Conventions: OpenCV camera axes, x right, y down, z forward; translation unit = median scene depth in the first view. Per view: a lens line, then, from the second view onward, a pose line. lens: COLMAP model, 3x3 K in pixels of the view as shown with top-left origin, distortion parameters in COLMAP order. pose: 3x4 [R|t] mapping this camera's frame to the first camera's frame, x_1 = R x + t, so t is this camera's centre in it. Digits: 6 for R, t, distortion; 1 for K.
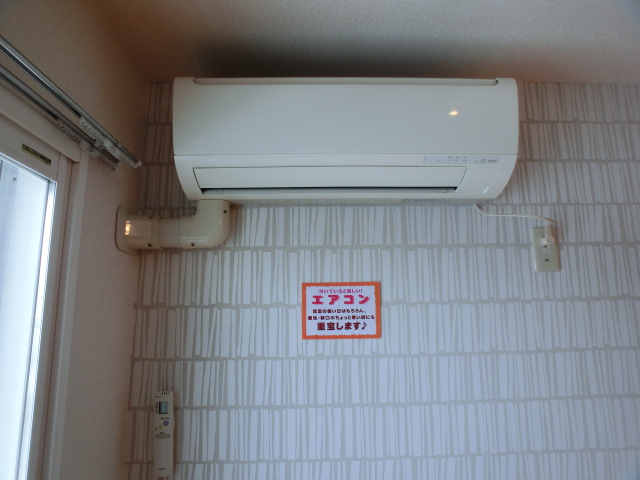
lens RADIAL K [[397.6, 0, 320.0], [0, 397.6, 240.0], [0, 0, 1]] dist [-0.065368, 0.000057]
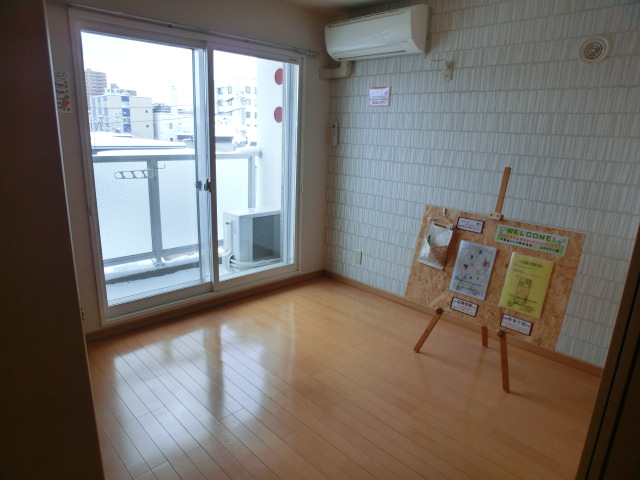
lens RADIAL K [[409.6, 0, 320.0], [0, 409.6, 240.0], [0, 0, 1]] dist [-0.005149, -0.001030]
pose [[0.692504, 0.225832, -0.685156, 2.127783], [0.073898, 0.922538, 0.378765, -0.032858], [0.717619, -0.312928, 0.622172, -1.615379]]
